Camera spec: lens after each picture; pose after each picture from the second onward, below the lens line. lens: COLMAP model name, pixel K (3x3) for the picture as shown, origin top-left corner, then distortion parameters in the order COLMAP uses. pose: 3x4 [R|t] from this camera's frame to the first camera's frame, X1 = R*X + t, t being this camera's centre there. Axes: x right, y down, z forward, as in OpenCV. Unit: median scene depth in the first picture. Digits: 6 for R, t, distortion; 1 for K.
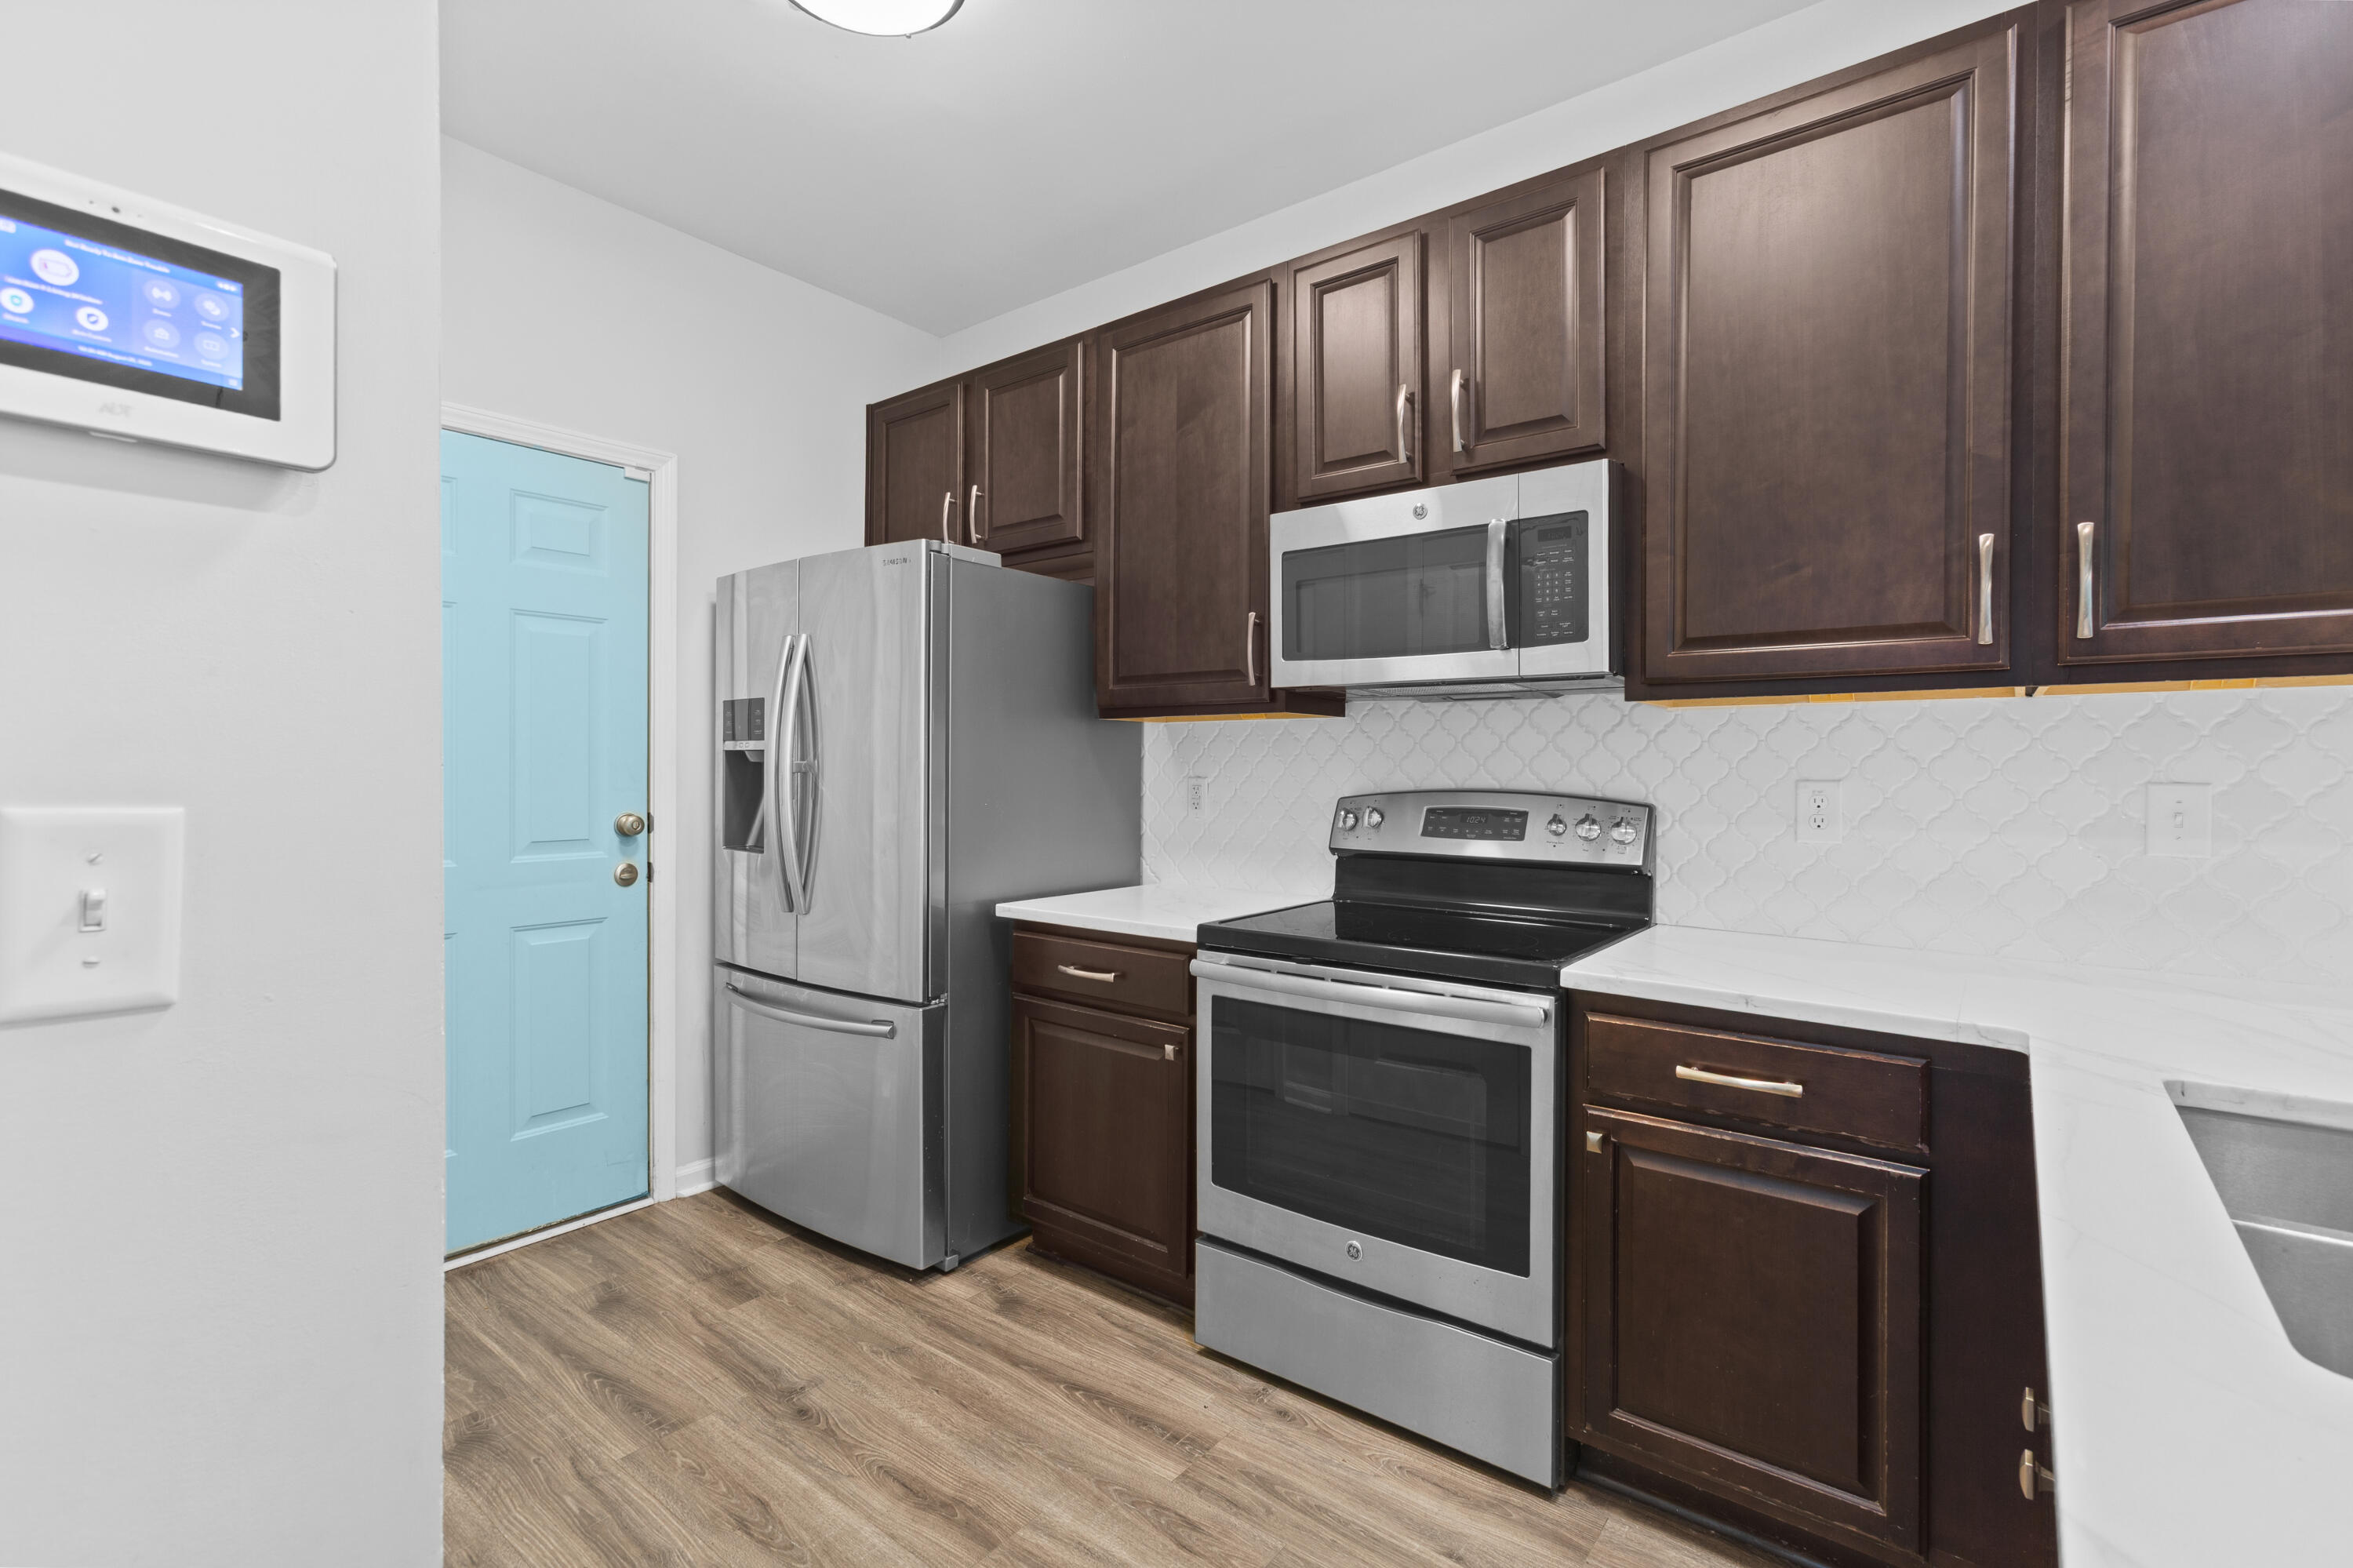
lens RADIAL K [[1062.4, 0, 1139.5], [0, 1062.4, 767.6], [0, 0, 1]] dist [0.000693, 0.000182]
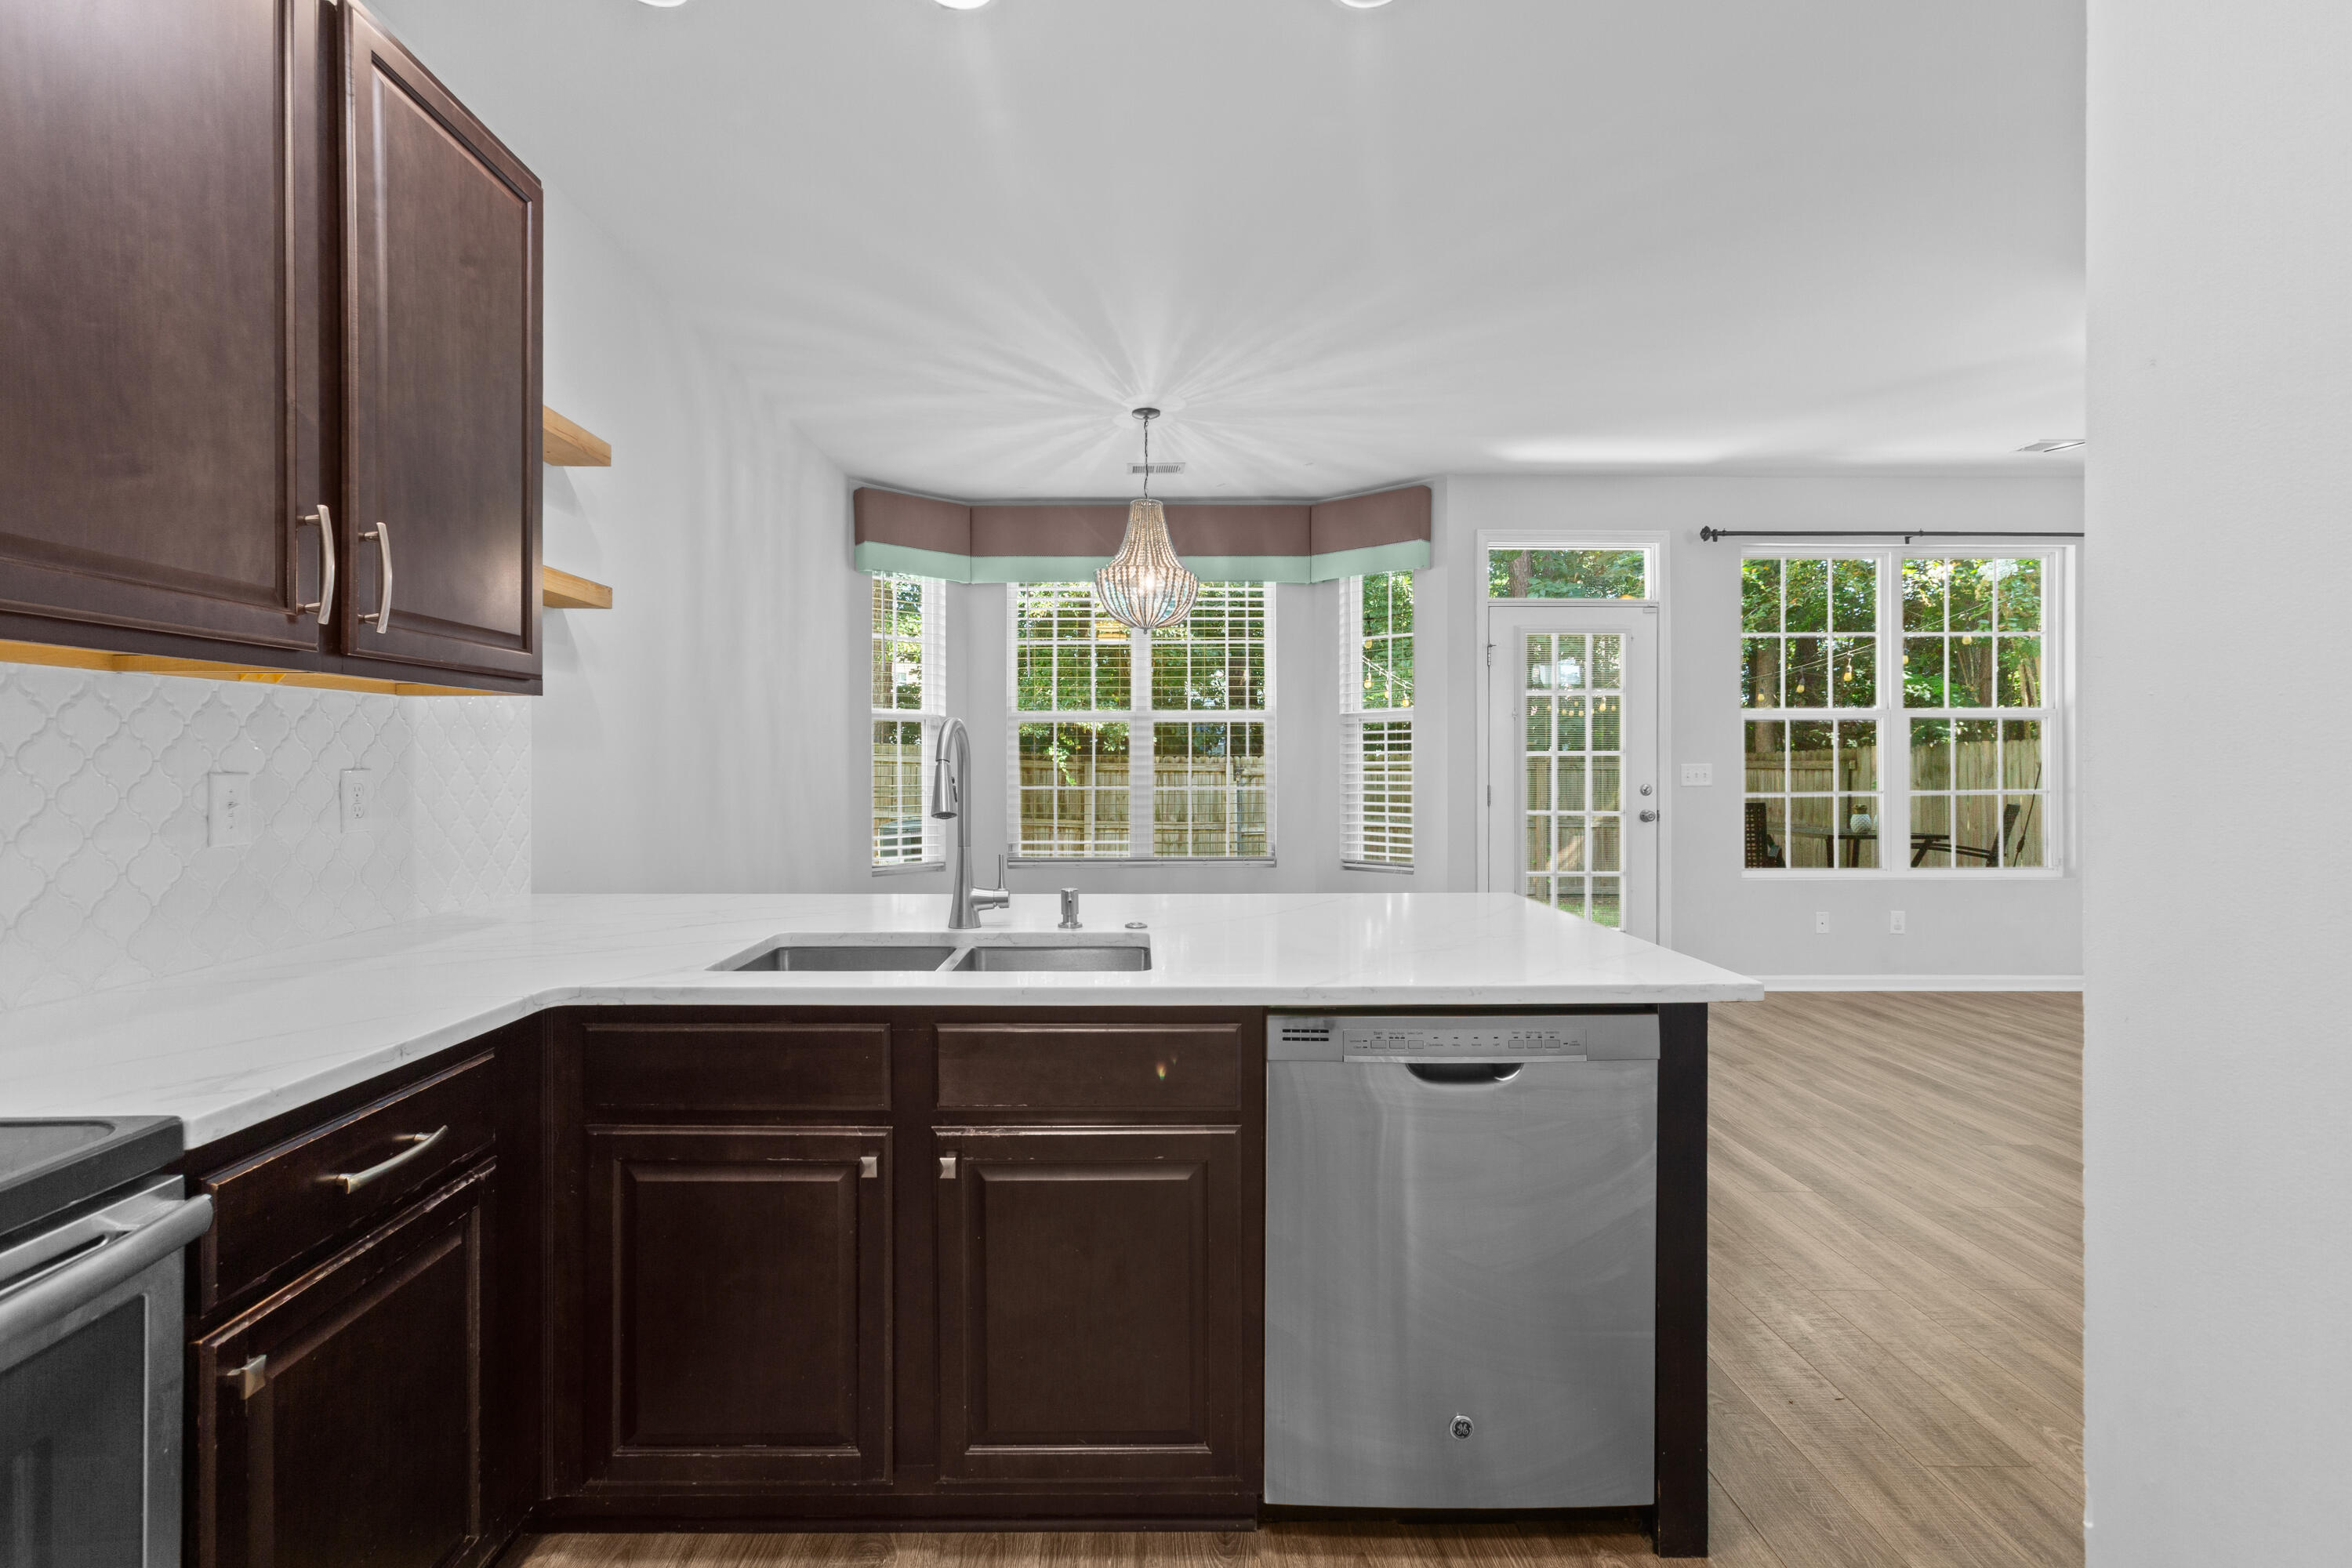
lens RADIAL K [[1061.9, 0, 1139.0], [0, 1061.9, 767.6], [0, 0, 1]] dist [0.000693, 0.000182]
pose [[-0.631383, -0.006970, 0.775440, -0.361507], [-0.001194, 0.999967, 0.008016, 0.001604], [-0.775470, 0.004135, -0.631370, 0.993569]]
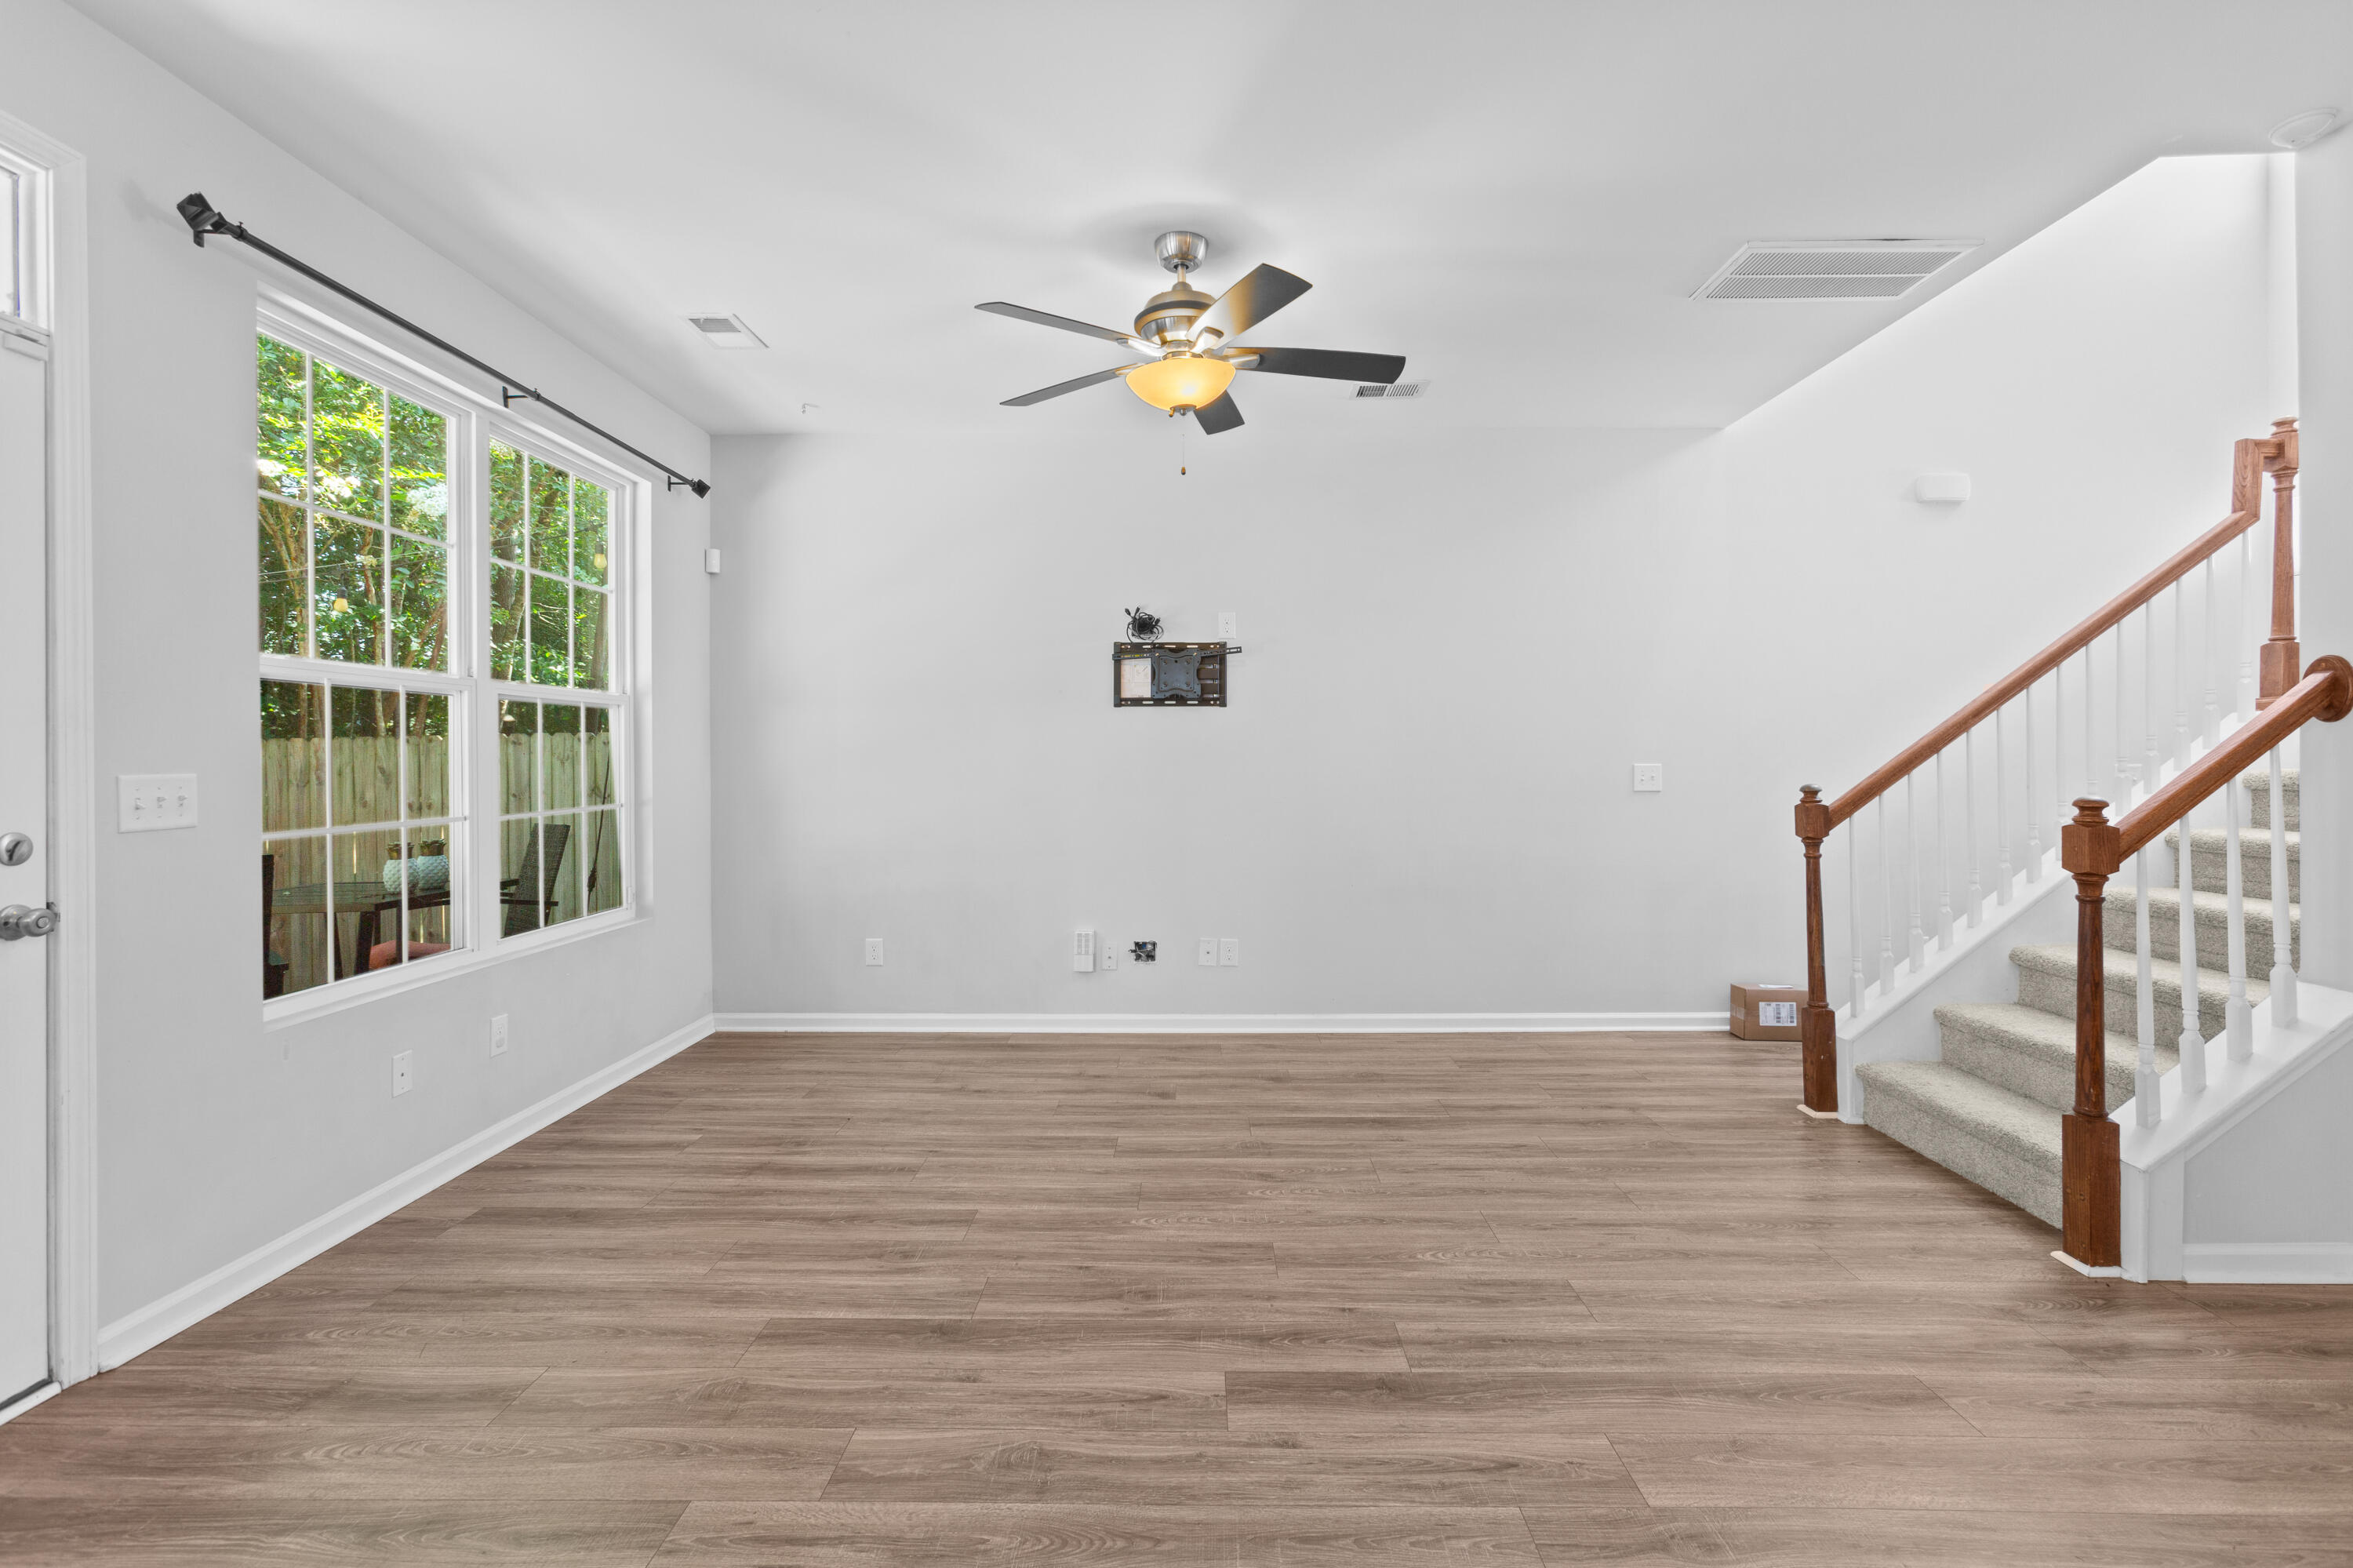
lens RADIAL K [[1041.3, 0, 1180.2], [0, 1041.3, 770.6], [0, 0, 1]] dist [0.000921, 0.000370]
pose [[-0.789294, 0.004116, -0.614002, 0.915178], [-0.001414, 0.999963, 0.008521, -0.002577], [0.614014, 0.007594, -0.789258, -0.628537]]
